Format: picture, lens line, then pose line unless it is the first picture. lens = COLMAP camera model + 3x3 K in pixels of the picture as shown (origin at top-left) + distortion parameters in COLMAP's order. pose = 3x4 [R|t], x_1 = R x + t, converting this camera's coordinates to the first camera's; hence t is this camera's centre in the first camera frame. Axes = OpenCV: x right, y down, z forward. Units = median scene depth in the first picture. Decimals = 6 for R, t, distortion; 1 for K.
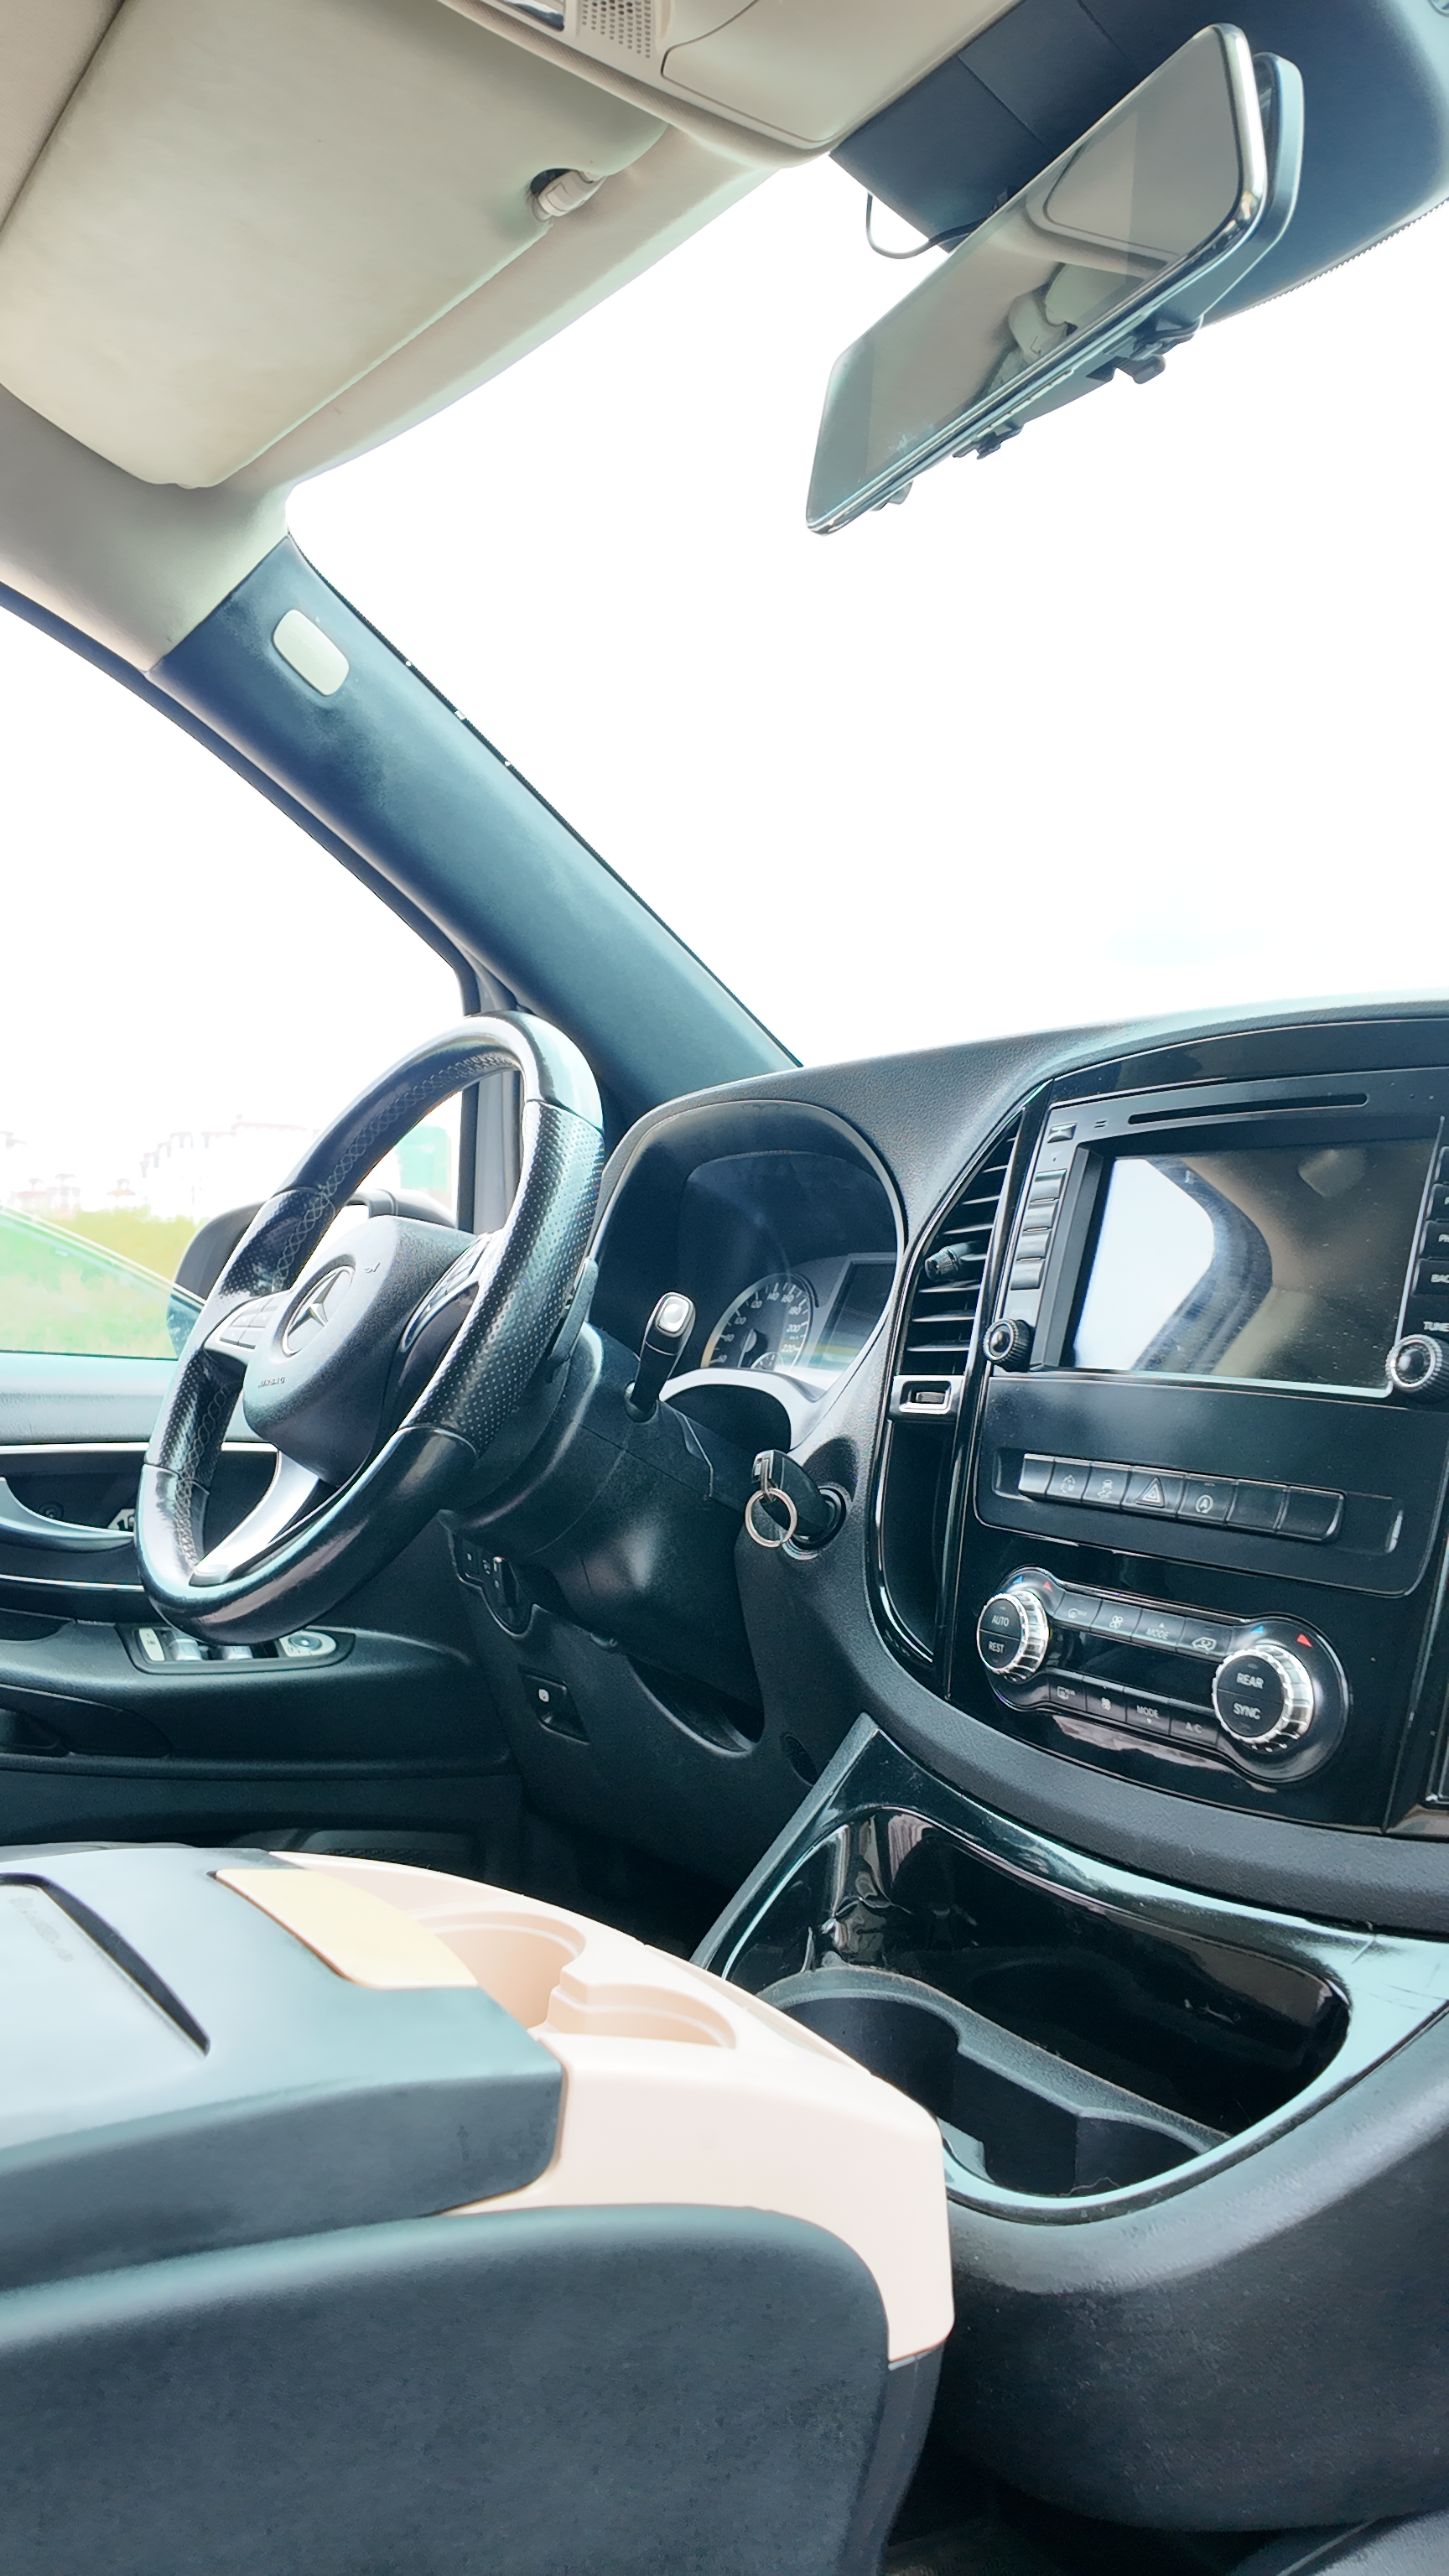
lens RADIAL K [[1730.8, 0, 724.5], [0, 1730.8, 1288.0], [0, 0, 1]] dist [-0.002059, -0.002347]
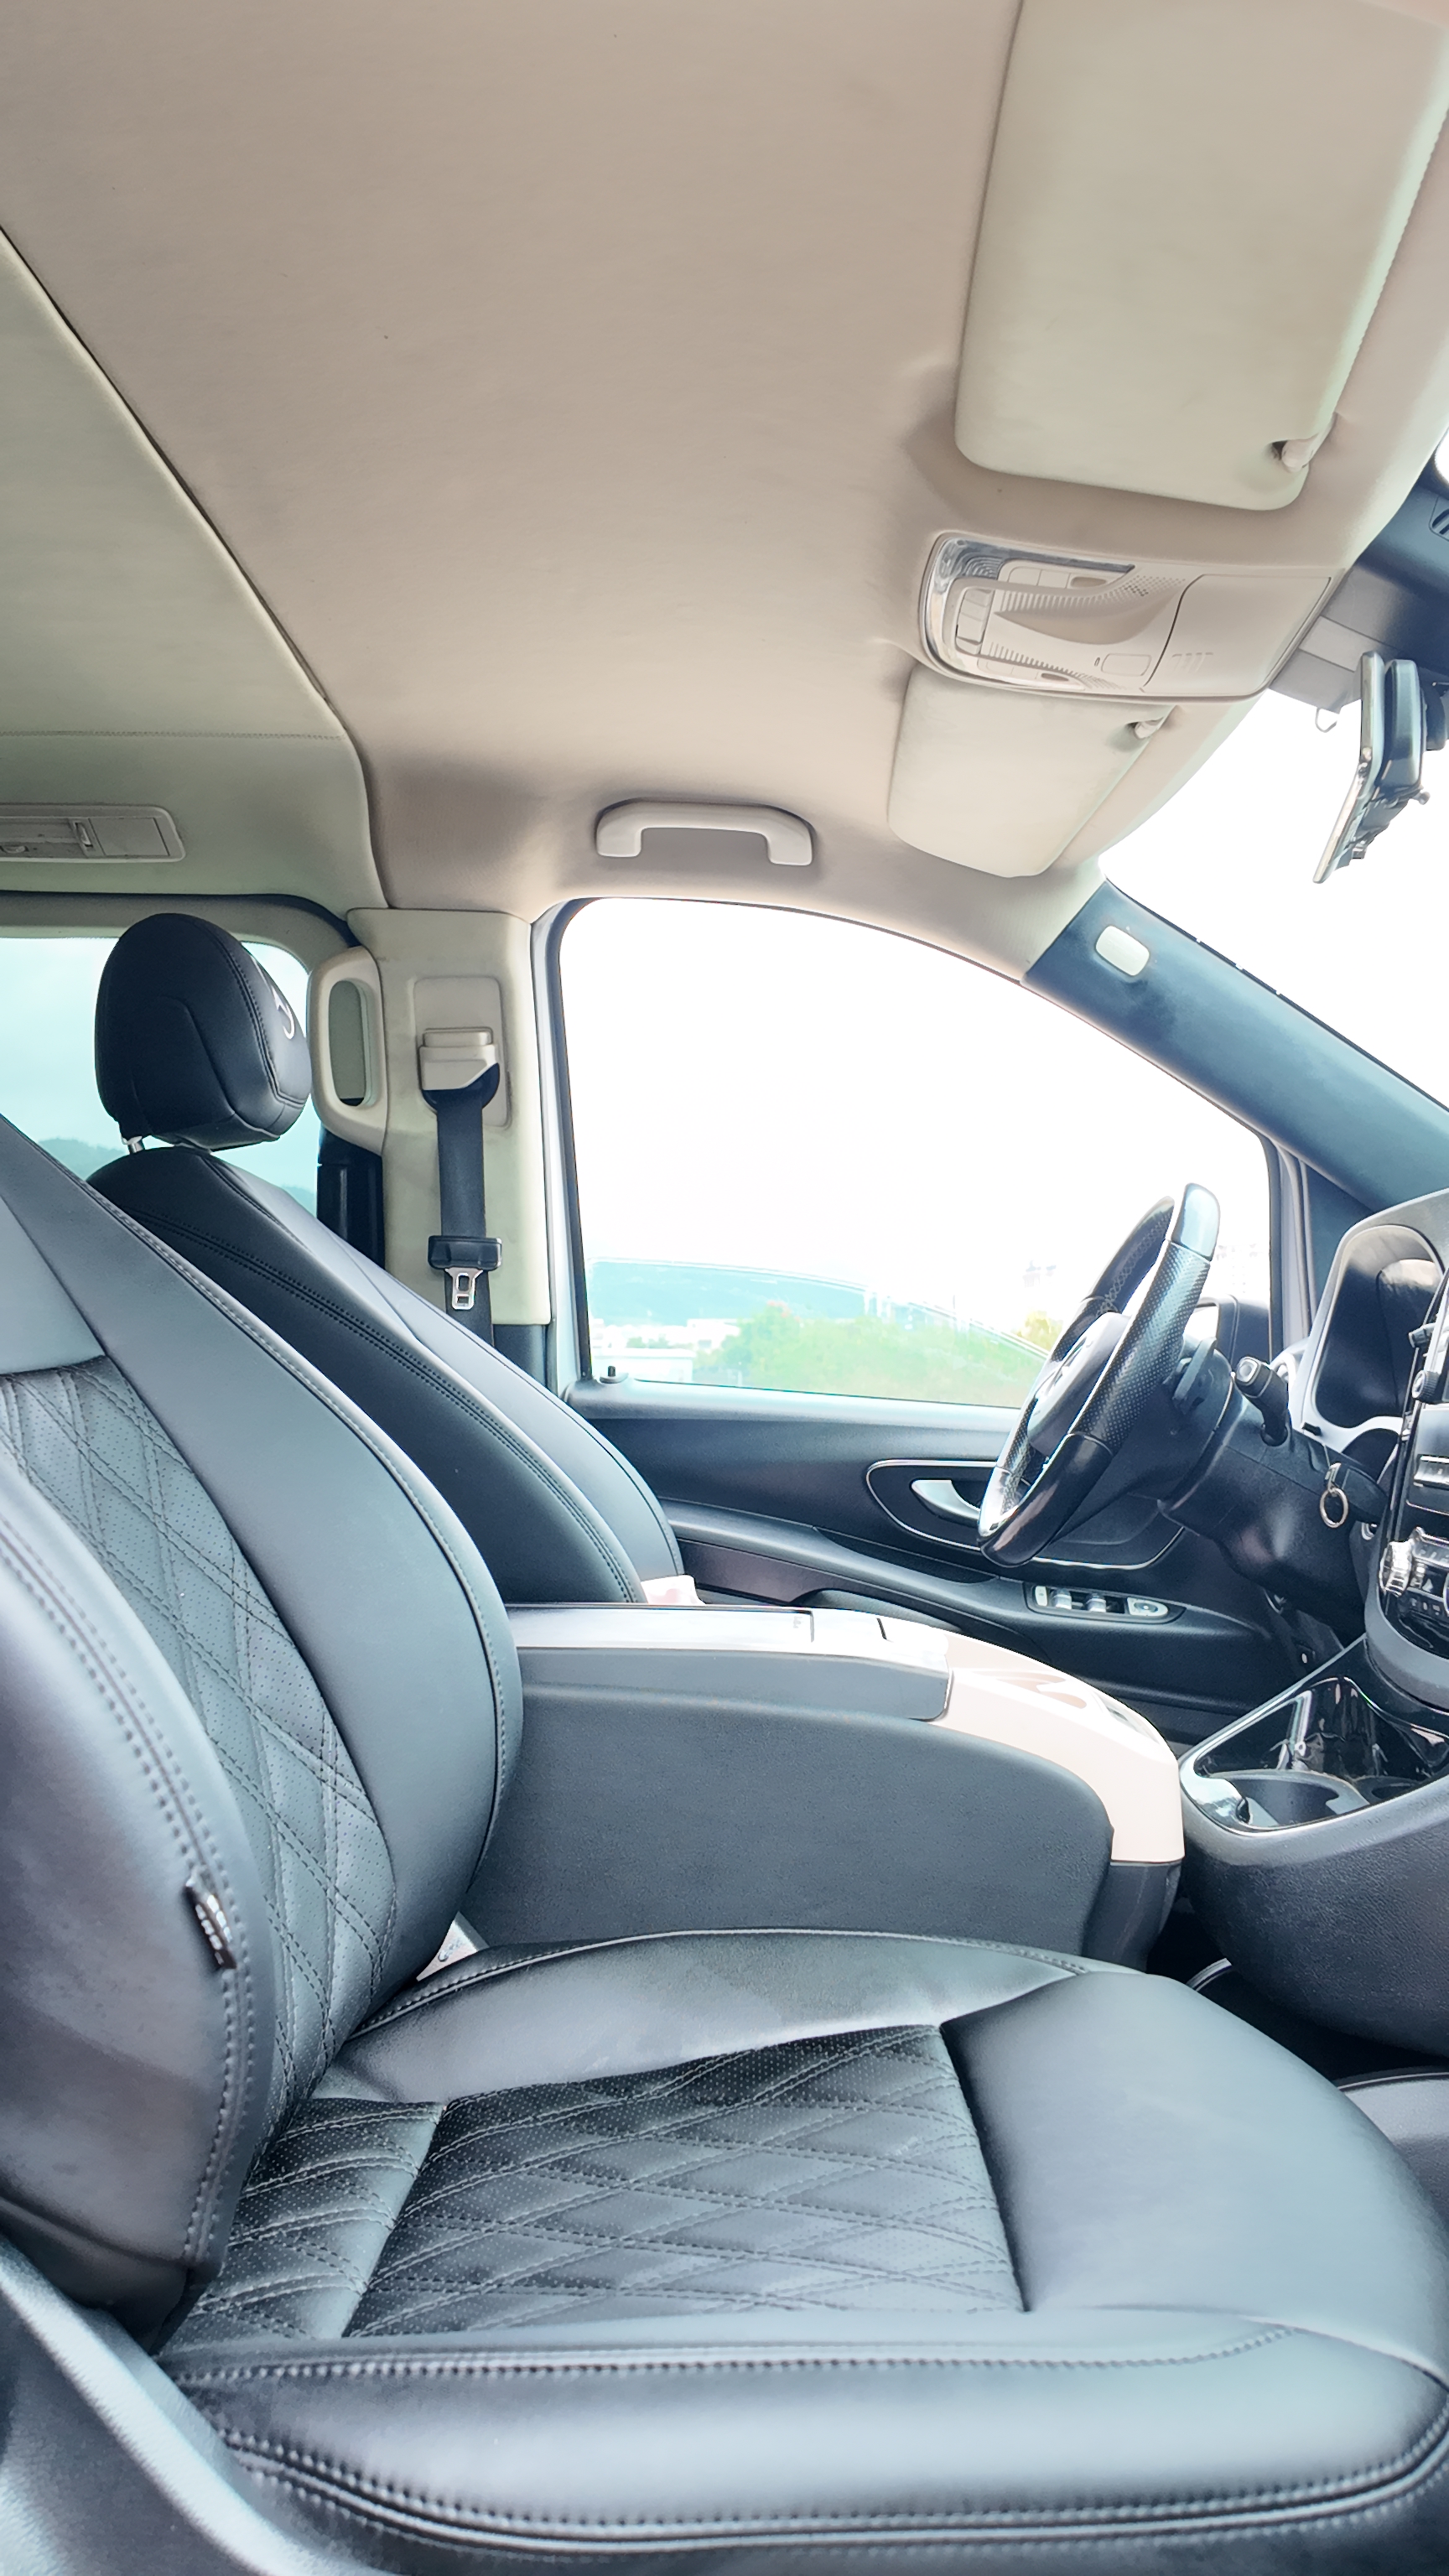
lens RADIAL K [[1730.8, 0, 724.5], [0, 1730.8, 1288.0], [0, 0, 1]] dist [-0.002059, -0.002347]
pose [[0.779275, -0.034319, -0.625742, 0.512316], [-0.003369, 0.998256, -0.058946, 0.028941], [0.626673, 0.048043, 0.777800, -0.474022]]
